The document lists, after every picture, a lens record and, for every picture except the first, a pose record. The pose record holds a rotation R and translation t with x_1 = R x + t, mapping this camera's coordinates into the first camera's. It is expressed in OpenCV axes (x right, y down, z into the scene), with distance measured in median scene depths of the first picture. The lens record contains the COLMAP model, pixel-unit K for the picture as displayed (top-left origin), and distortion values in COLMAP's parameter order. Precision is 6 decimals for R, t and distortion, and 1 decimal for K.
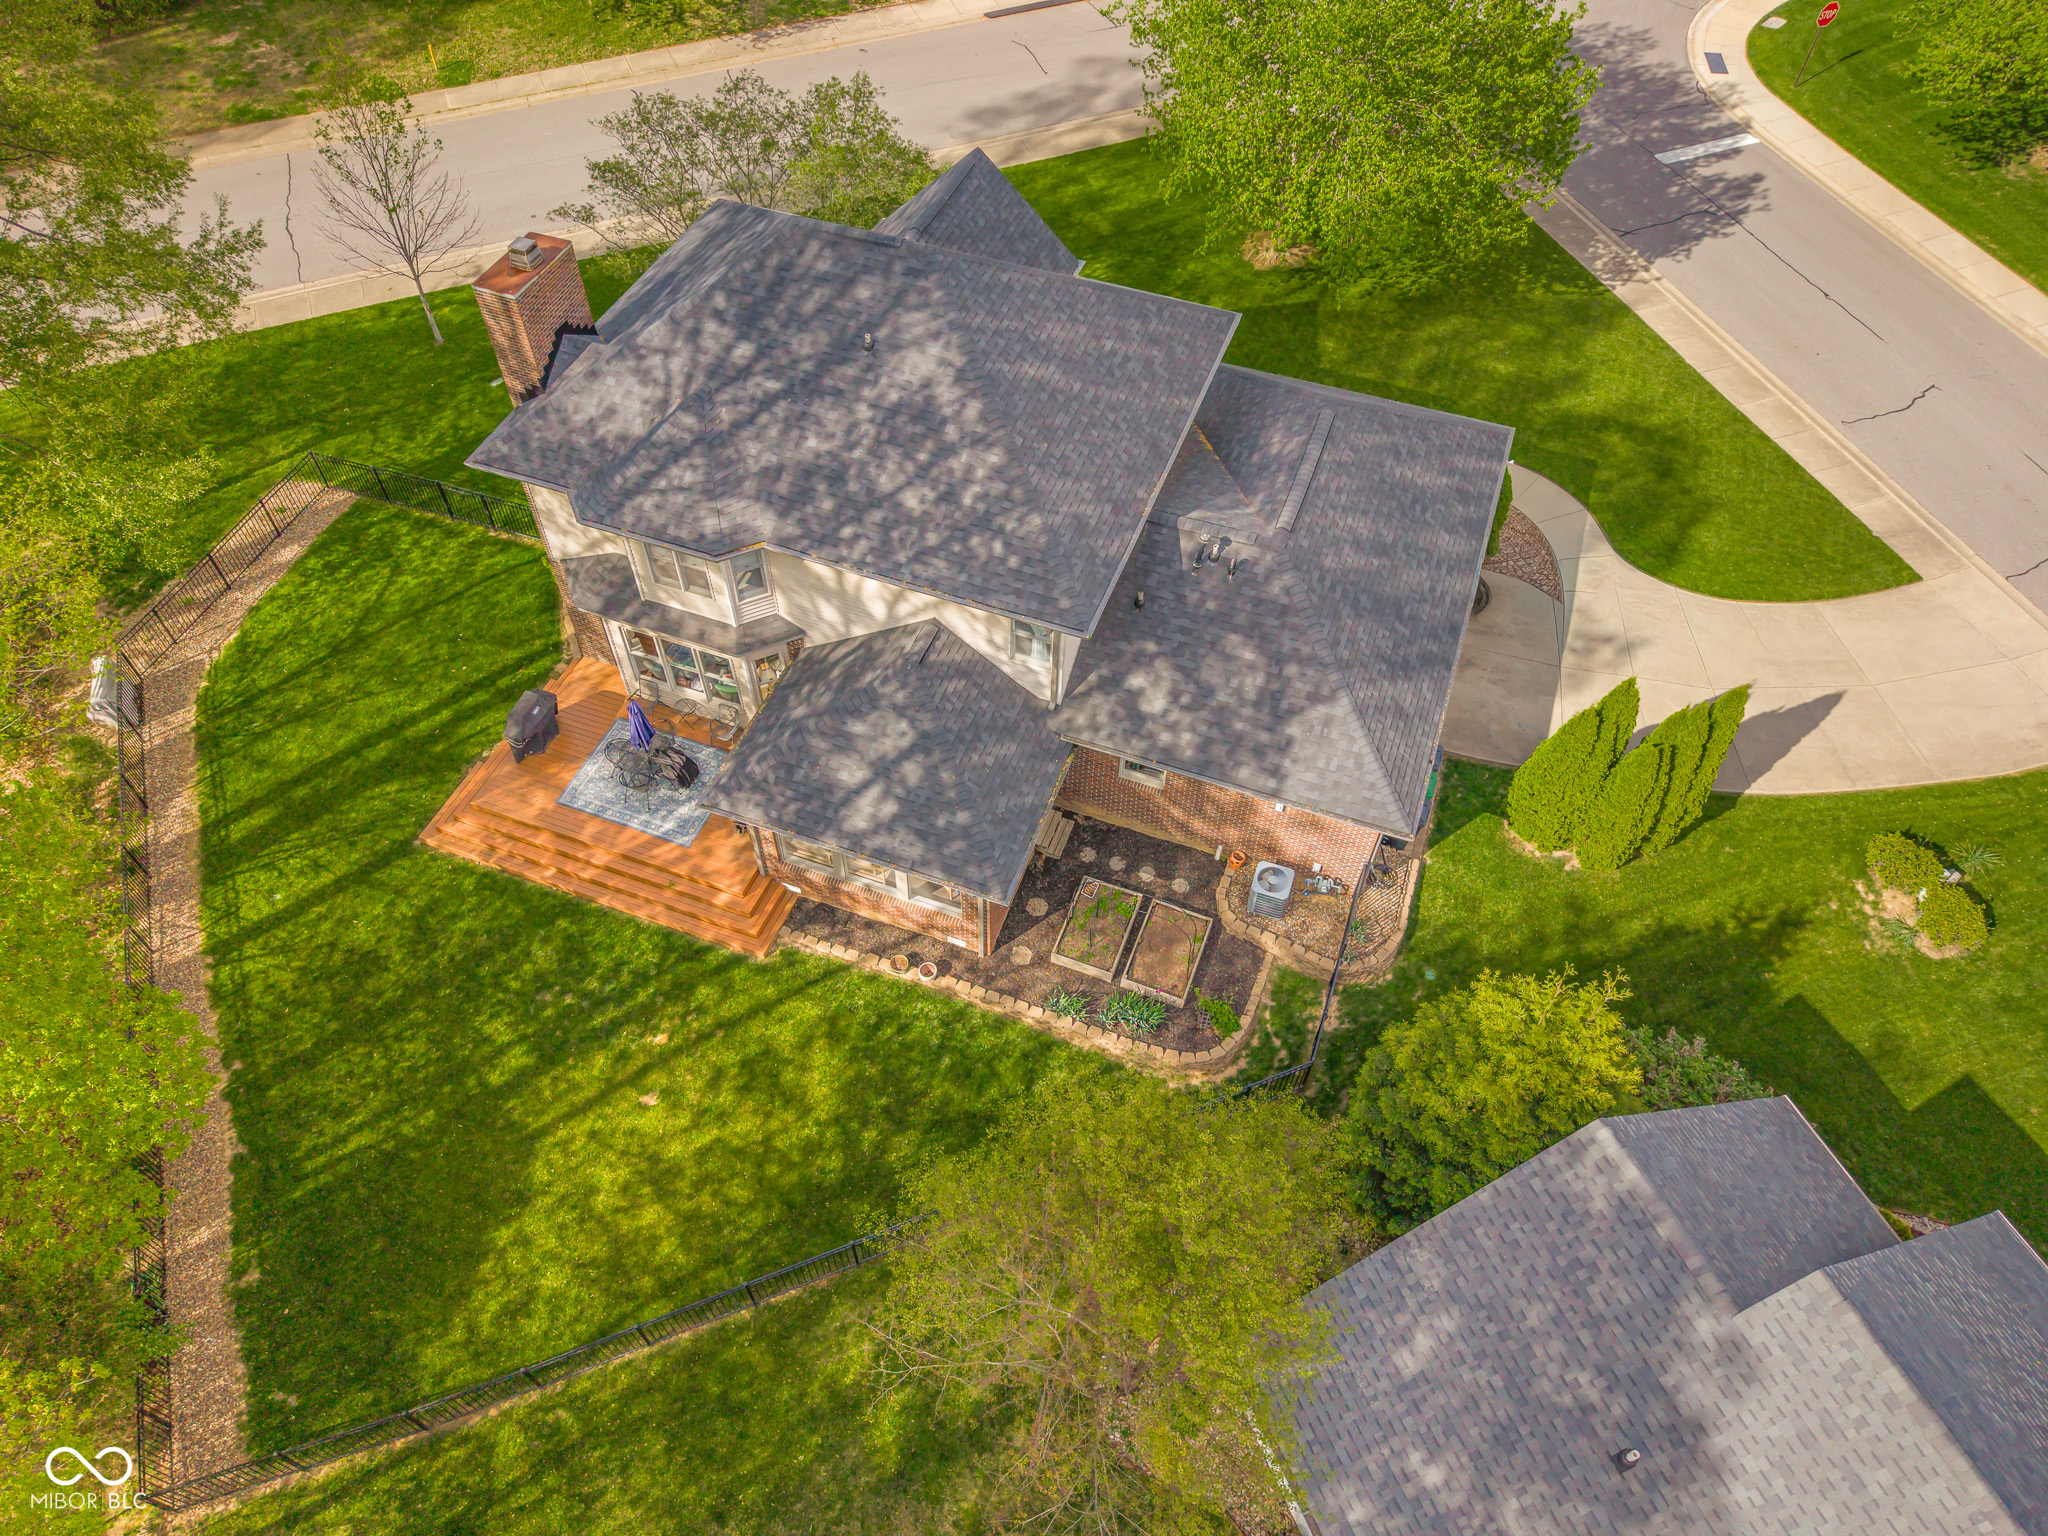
lens RADIAL K [[1414.3, 0, 1048.8], [0, 1414.3, 765.8], [0, 0, 1]] dist [0.008949, -0.002019]
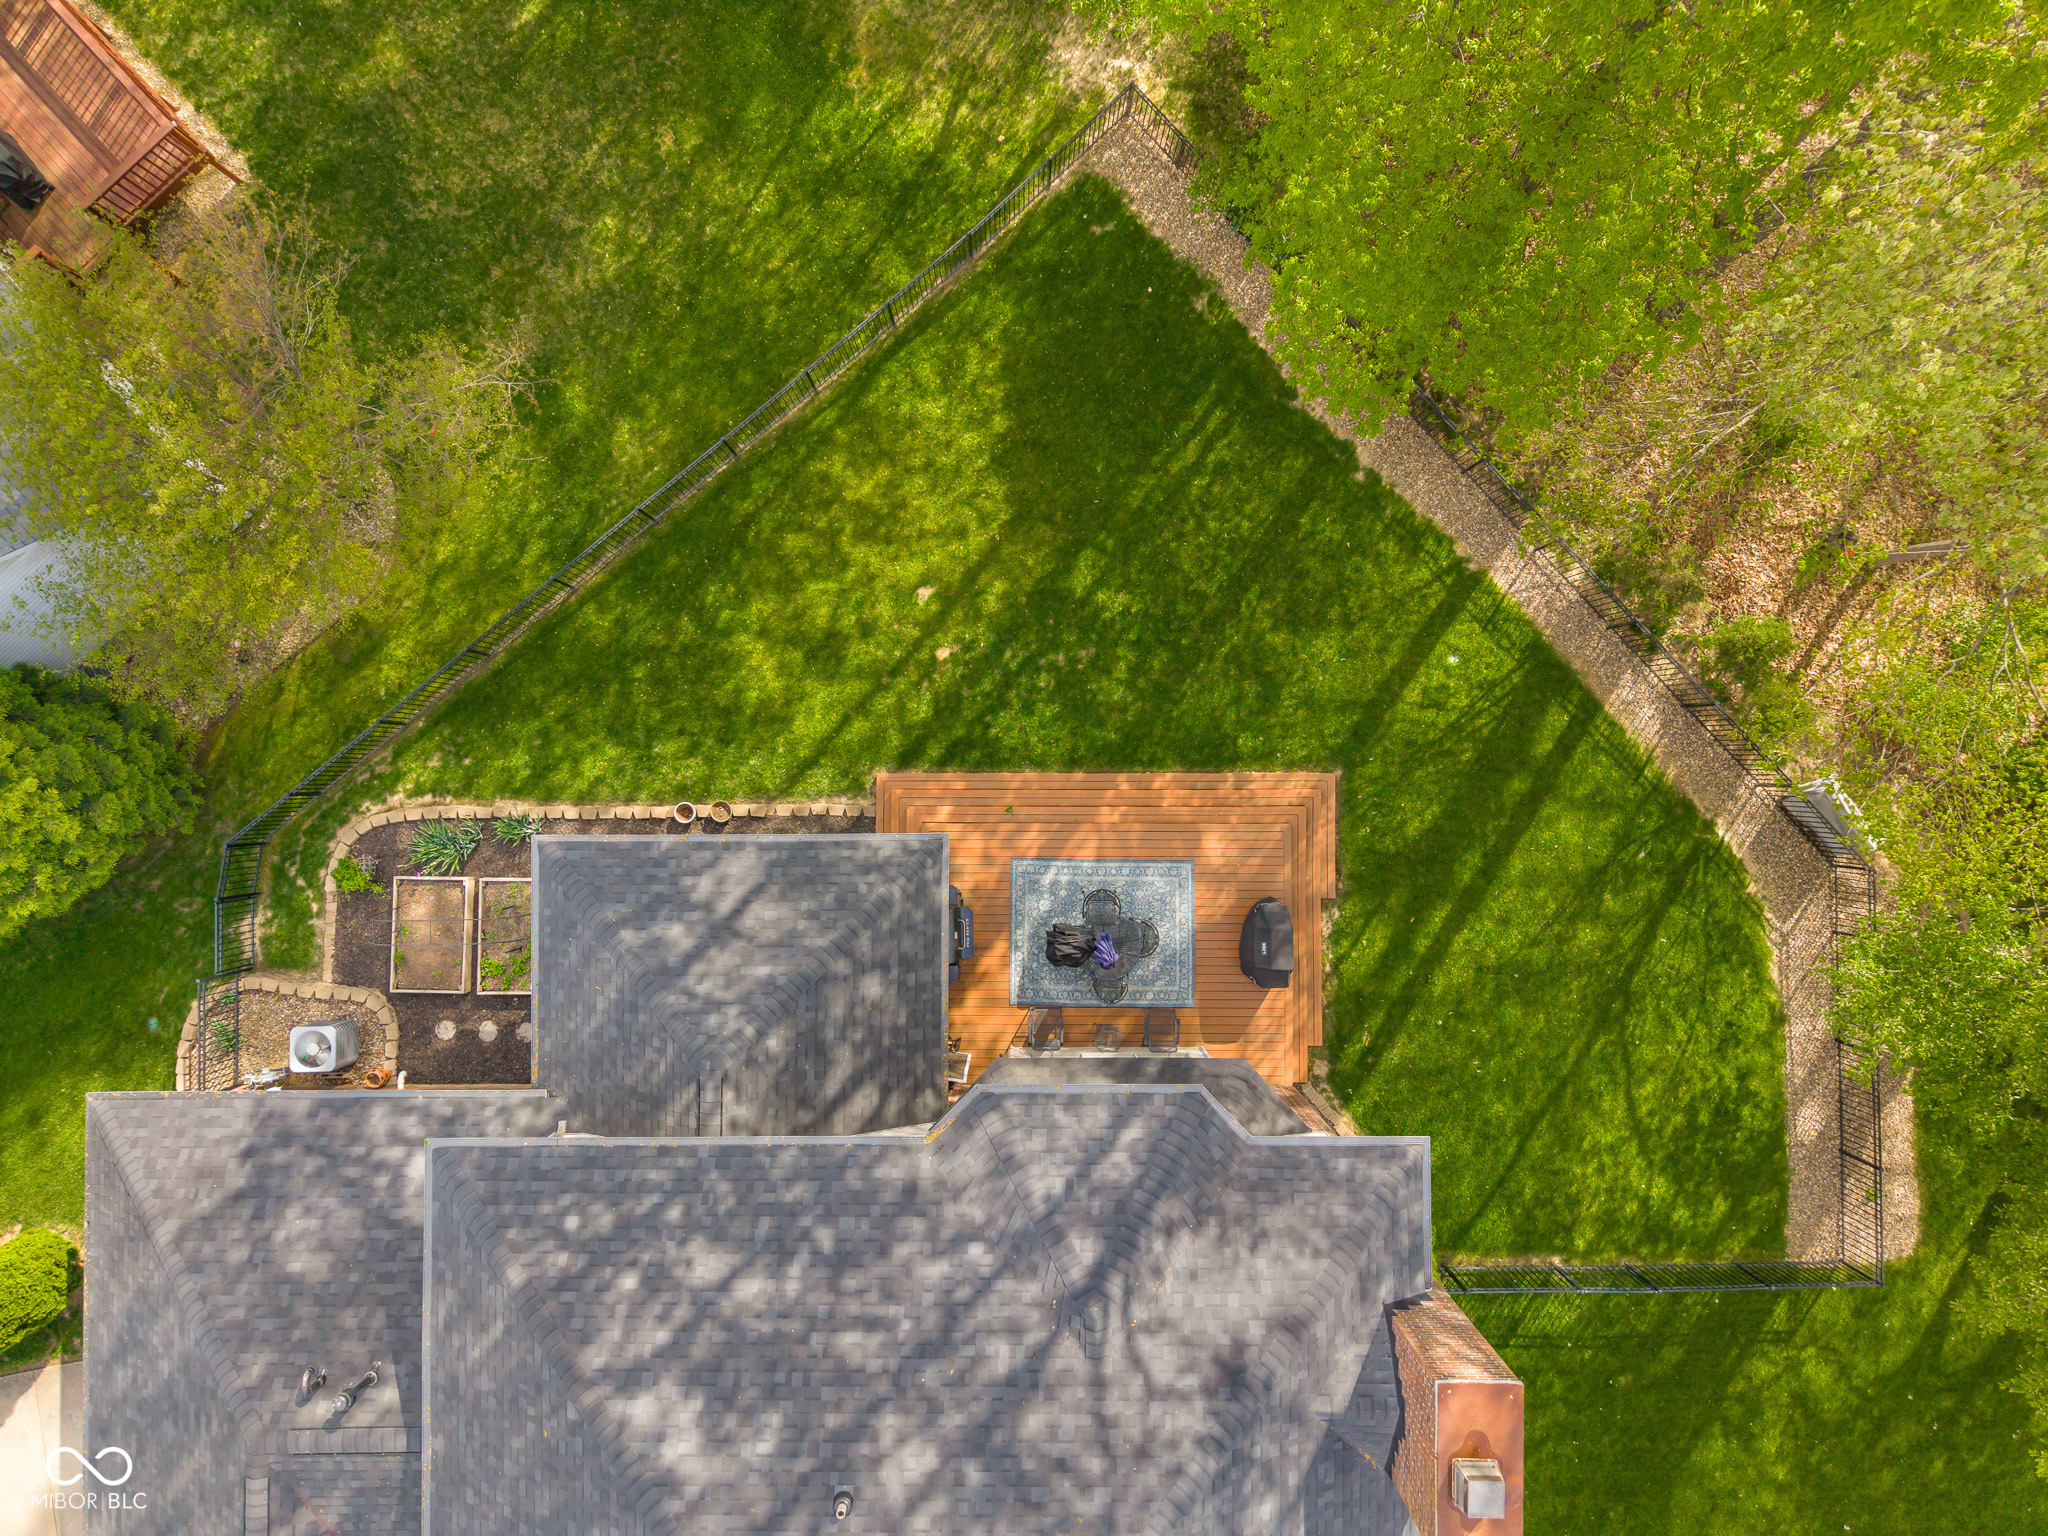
lens RADIAL K [[1397.5, 0, 1024.0], [0, 1397.5, 768.0], [0, 0, 1]] dist [0.076018, -0.115187]
pose [[-0.939357, 0.342289, -0.021122, -0.266166], [-0.279129, -0.727334, 0.626955, -0.427114], [0.199237, 0.594830, 0.778769, 0.332304]]
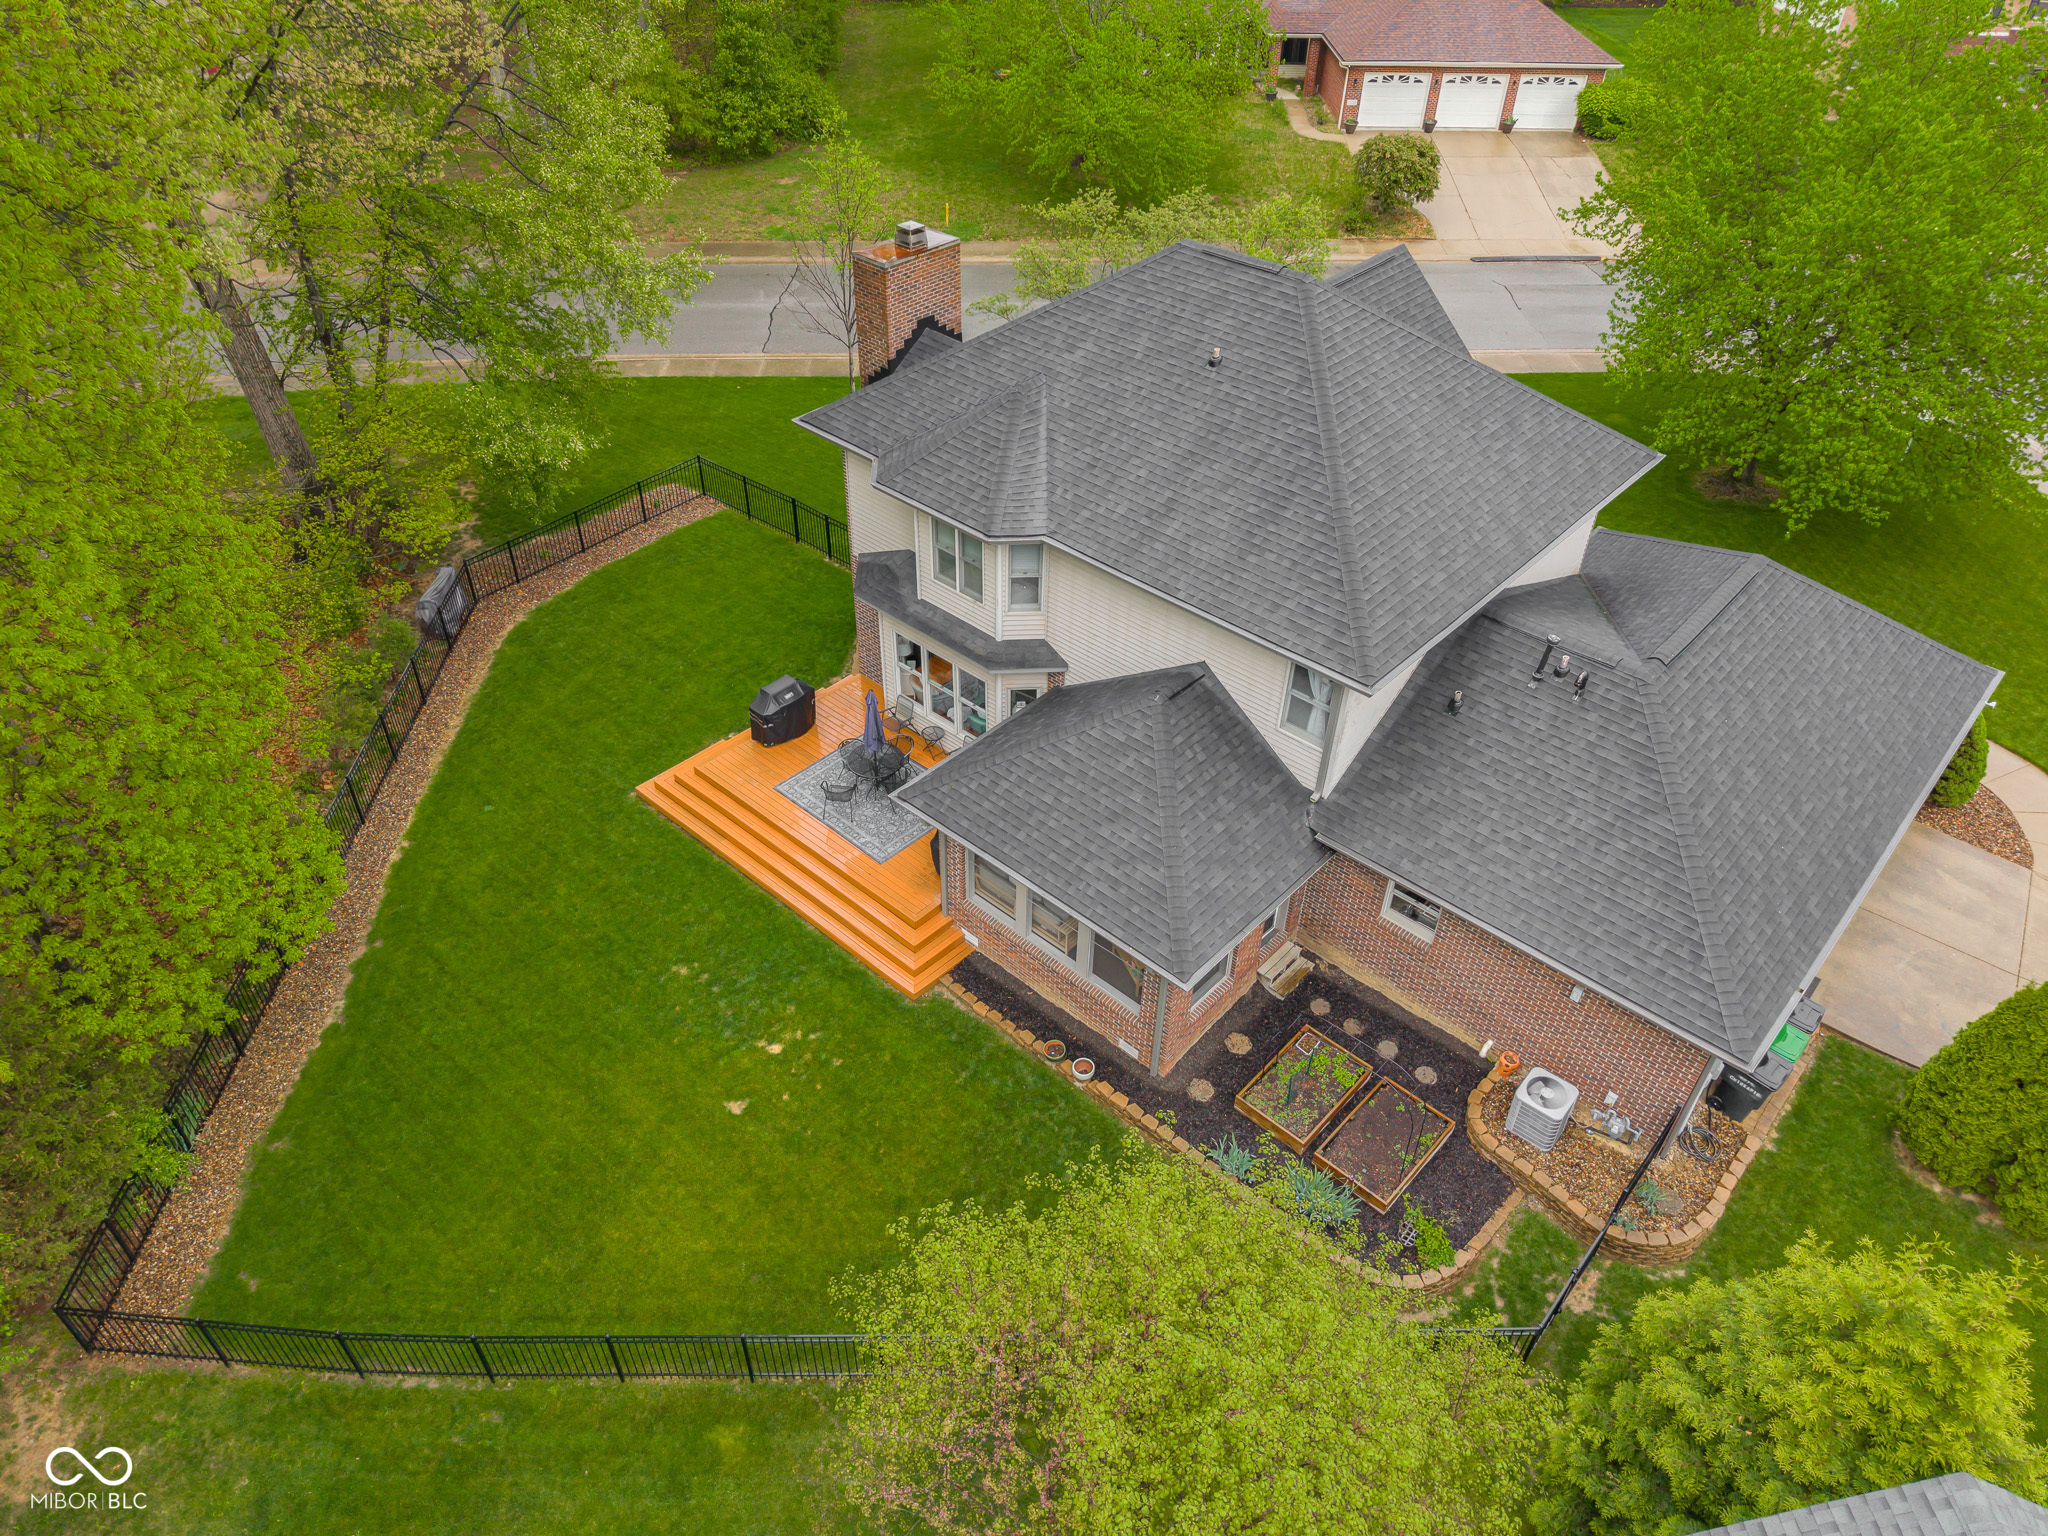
lens RADIAL K [[1431.7, 0, 1018.5], [0, 1431.7, 760.1], [0, 0, 1]] dist [-0.000932, -0.002887]
pose [[0.923119, 0.235776, -0.303744, 0.086218], [-0.299697, 0.936083, -0.184201, 0.137455], [0.240900, 0.261071, 0.934778, 0.162490]]
